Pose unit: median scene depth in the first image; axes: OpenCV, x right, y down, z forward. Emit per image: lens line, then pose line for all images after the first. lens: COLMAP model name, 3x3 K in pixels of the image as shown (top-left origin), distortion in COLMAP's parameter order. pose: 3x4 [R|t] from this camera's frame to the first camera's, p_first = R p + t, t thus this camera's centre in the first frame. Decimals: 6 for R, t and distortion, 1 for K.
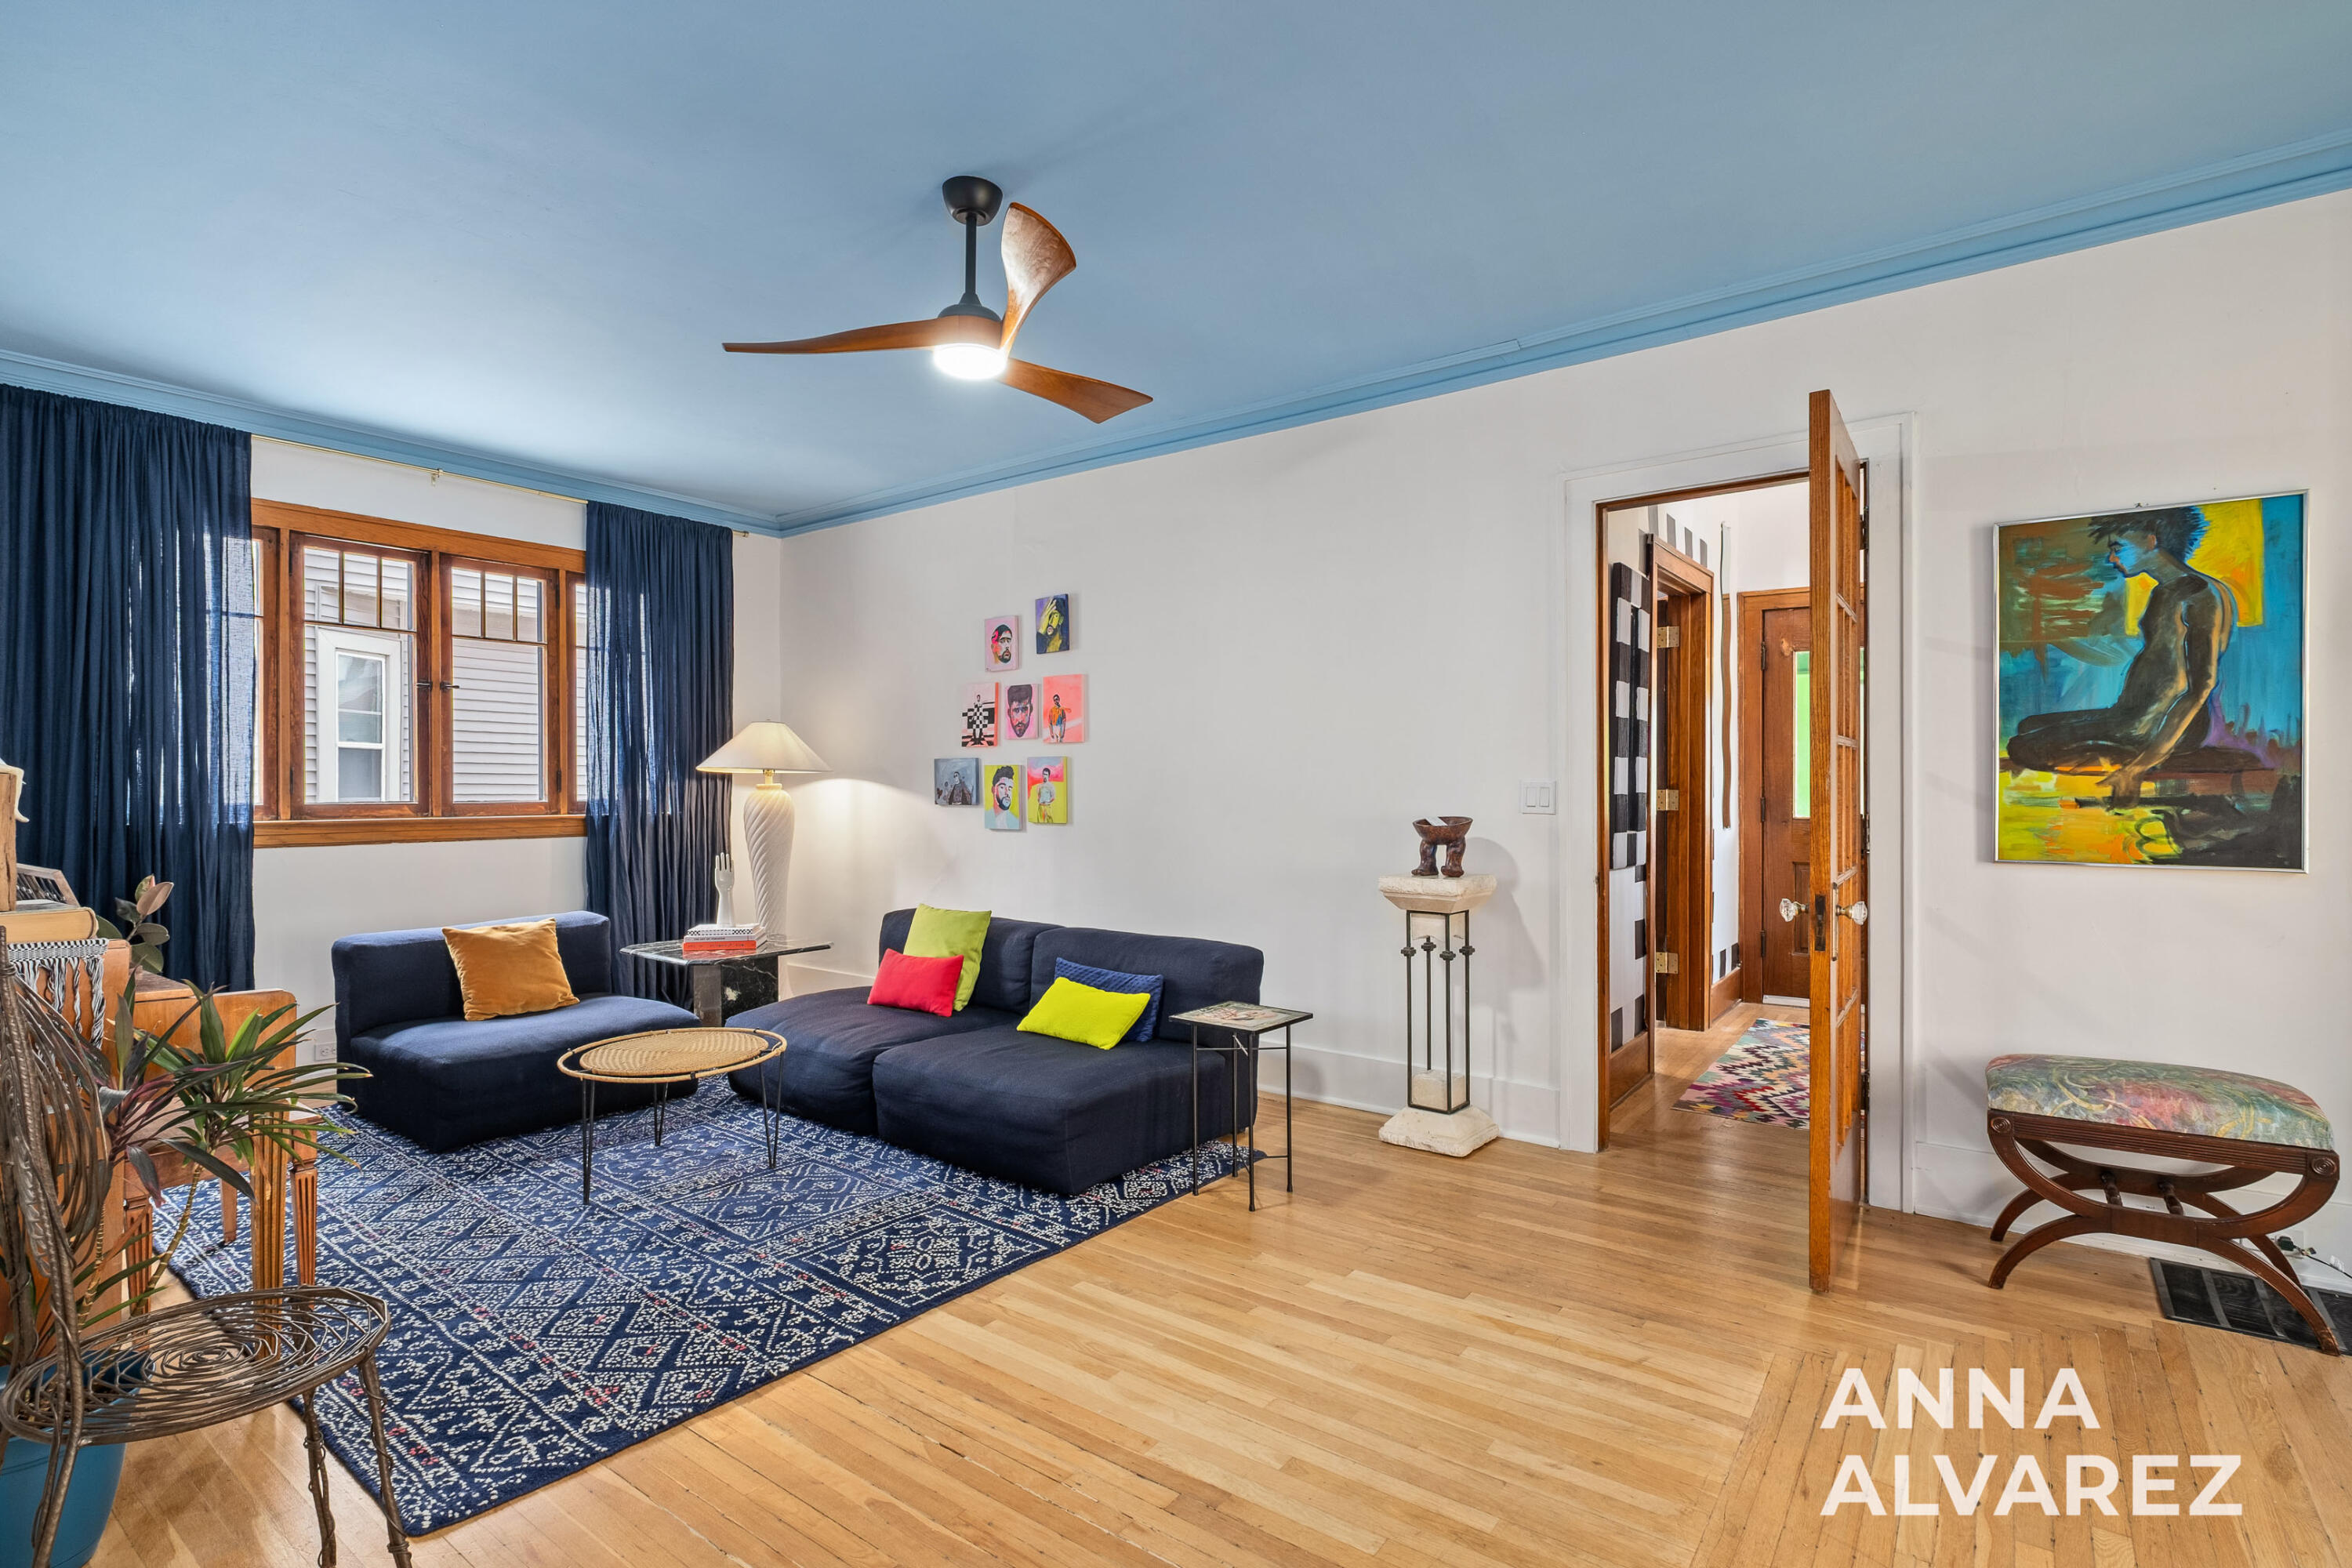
lens RADIAL K [[1159.3, 0, 1173.0], [0, 1159.3, 790.2], [0, 0, 1]] dist [0.000826, -0.000194]
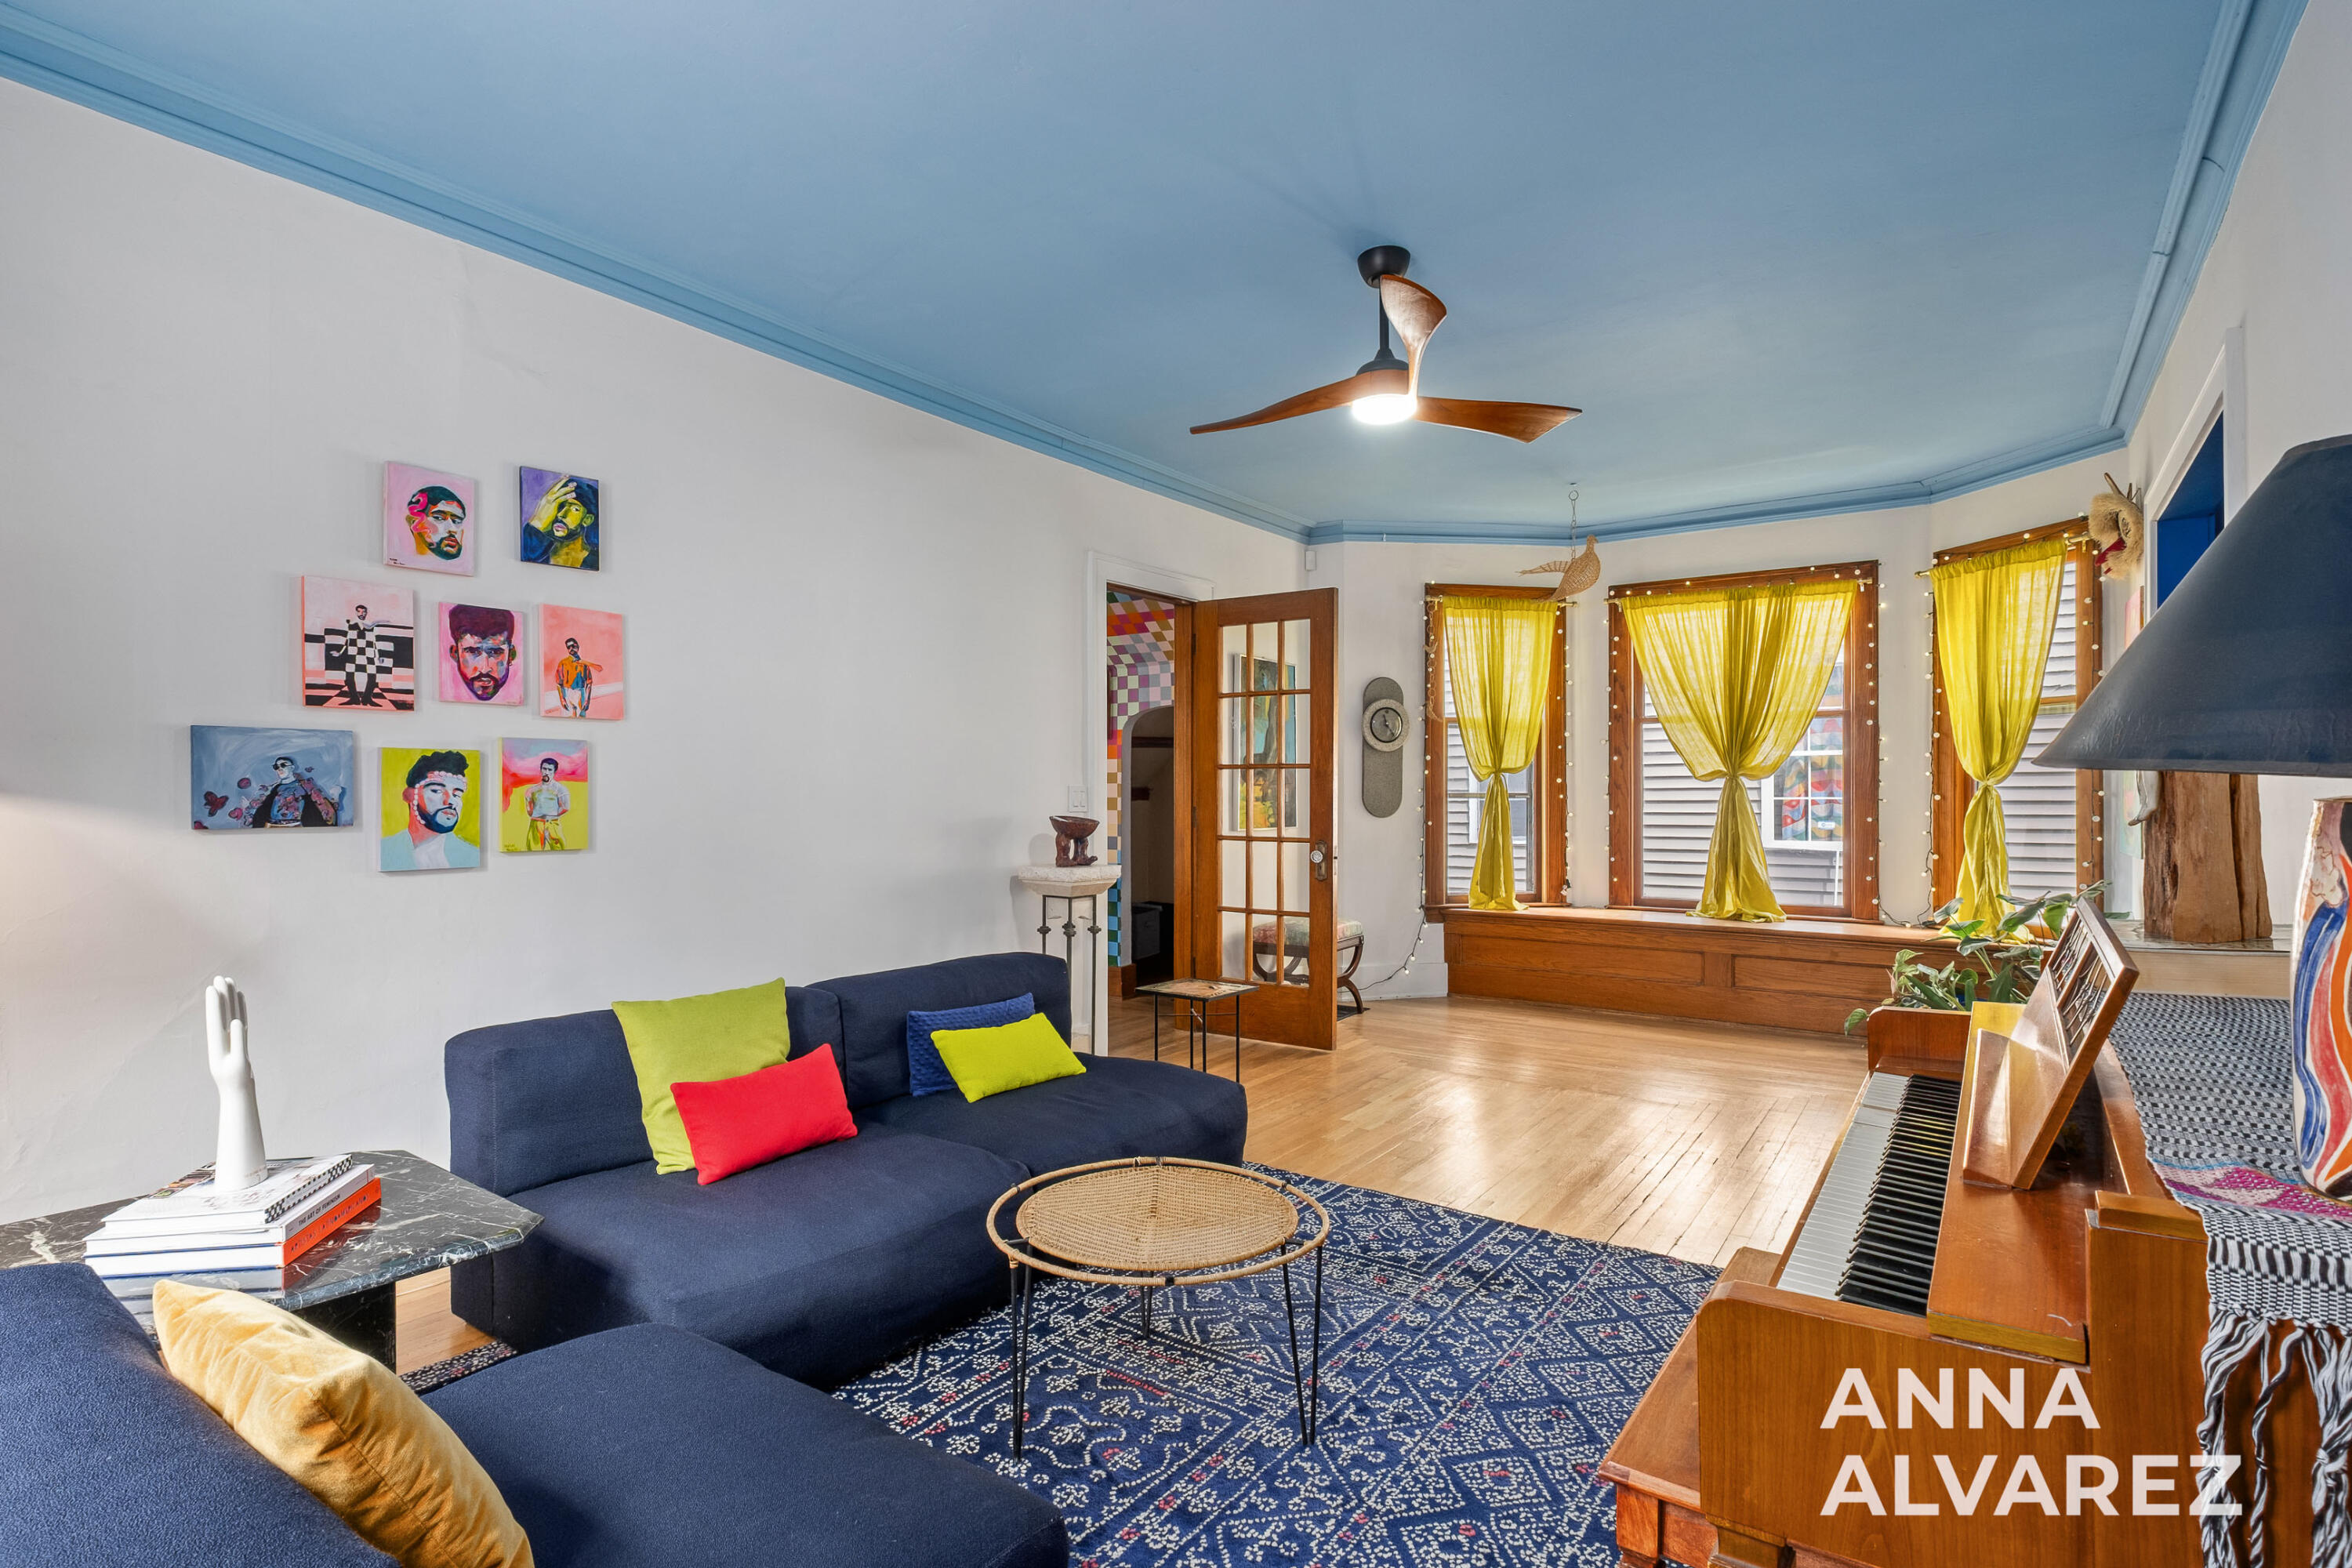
lens RADIAL K [[1227.8, 0, 1168.7], [0, 1227.8, 793.2], [0, 0, 1]] dist [-0.000128, 0.000030]
pose [[-0.065914, 0.001942, 0.997823, -0.758509], [0.008181, 0.999966, -0.001406, 0.002368], [-0.997792, 0.008071, -0.065927, 0.726443]]
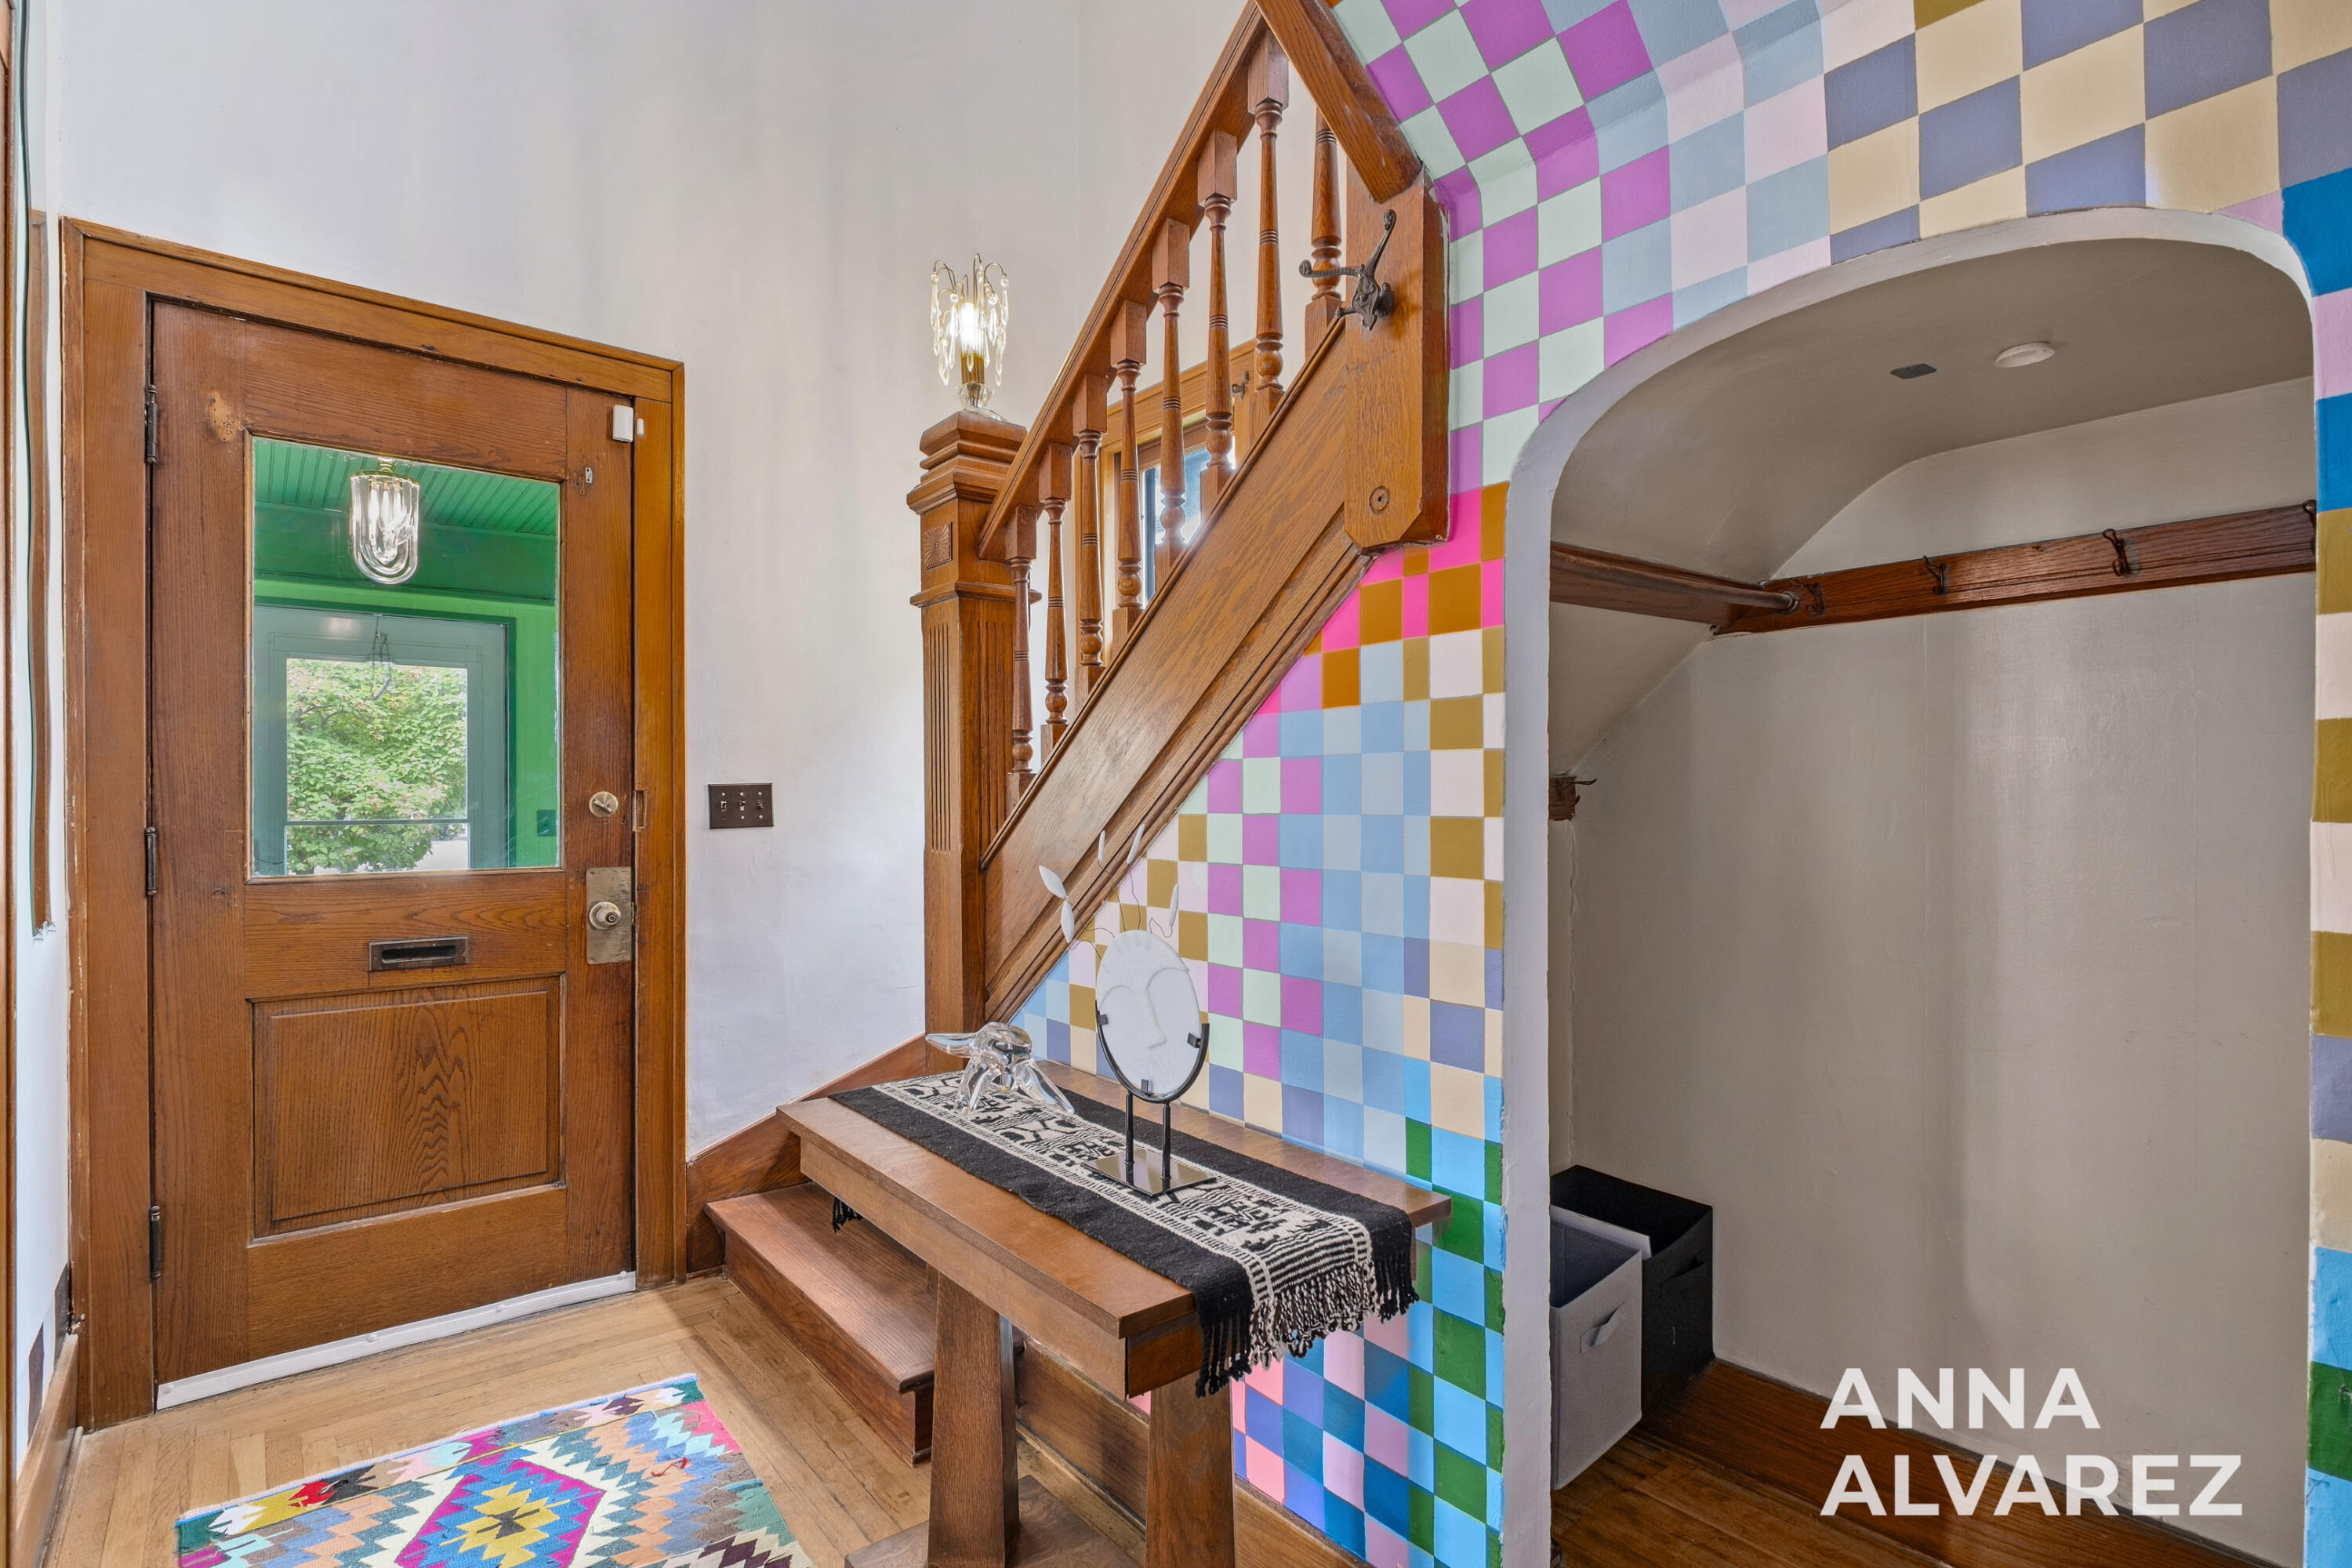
lens RADIAL K [[1113.2, 0, 1179.6], [0, 1113.2, 797.0], [0, 0, 1]] dist [-0.013356, -0.000817]
pose [[0.154309, 0.001626, 0.988021, 0.257377], [0.008436, 0.999960, -0.002963, 0.001144], [-0.987987, 0.008792, 0.154289, 0.723122]]
